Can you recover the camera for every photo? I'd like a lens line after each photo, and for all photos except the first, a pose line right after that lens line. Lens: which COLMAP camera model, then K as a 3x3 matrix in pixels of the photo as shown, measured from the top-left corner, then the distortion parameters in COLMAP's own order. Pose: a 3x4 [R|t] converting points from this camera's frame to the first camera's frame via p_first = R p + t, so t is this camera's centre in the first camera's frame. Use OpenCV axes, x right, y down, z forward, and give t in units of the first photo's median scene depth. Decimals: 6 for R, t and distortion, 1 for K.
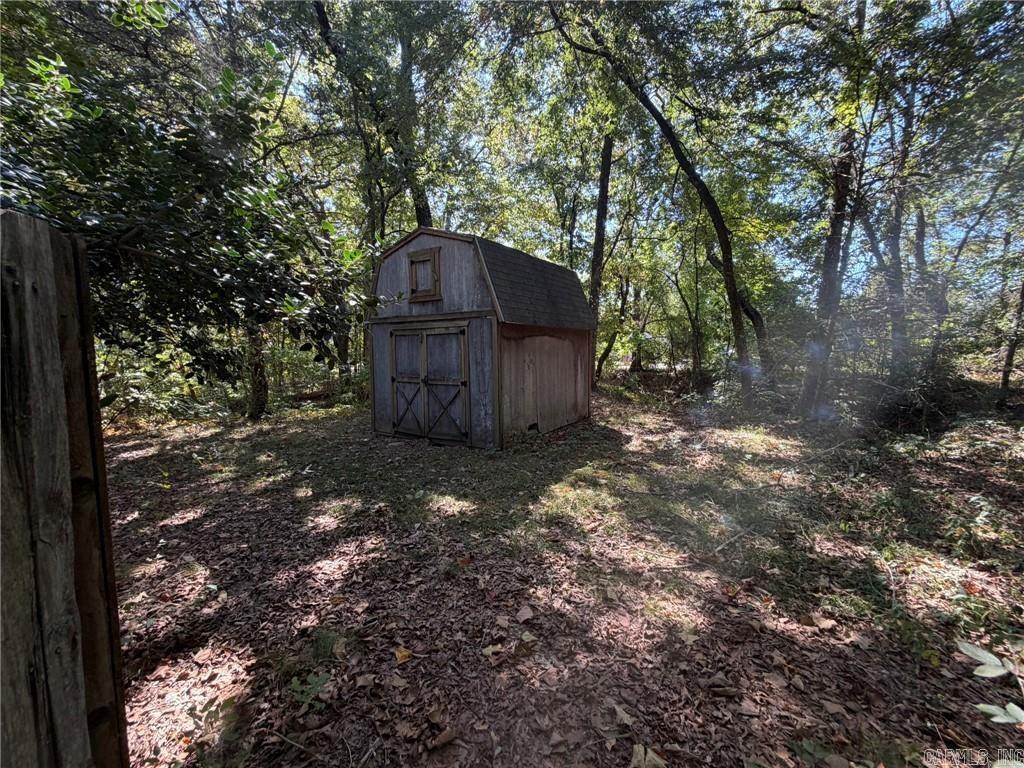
lens RADIAL K [[410.2, 0, 509.5], [0, 410.2, 383.3], [0, 0, 1]] dist [-0.001513, 0.000030]
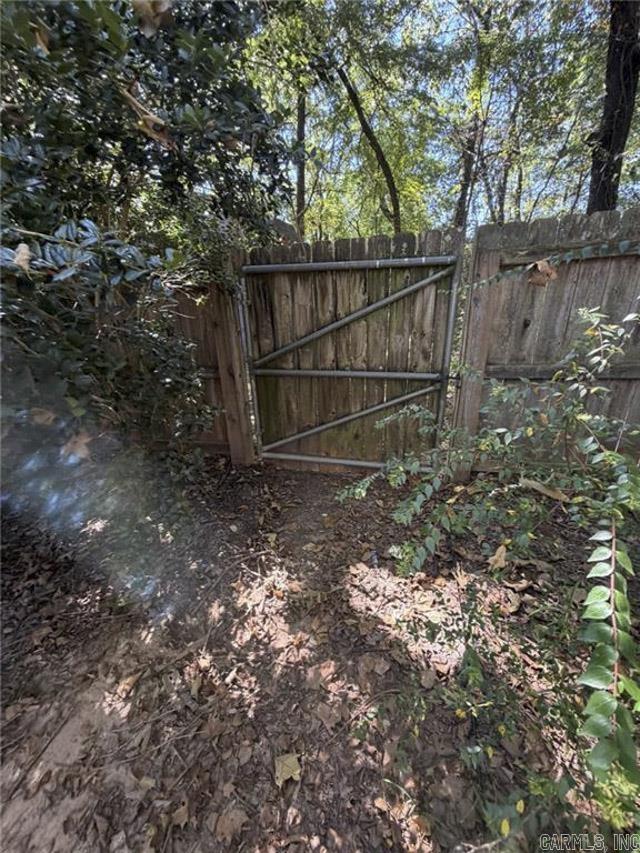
lens RADIAL K [[341.7, 0, 320.2], [0, 341.7, 427.4], [0, 0, 1]] dist [-0.001513, 0.000030]
pose [[0.956436, -0.147170, 0.252133, -0.092600], [0.066999, 0.951240, 0.301087, 0.014815], [-0.284150, -0.271078, 0.919661, -0.151180]]
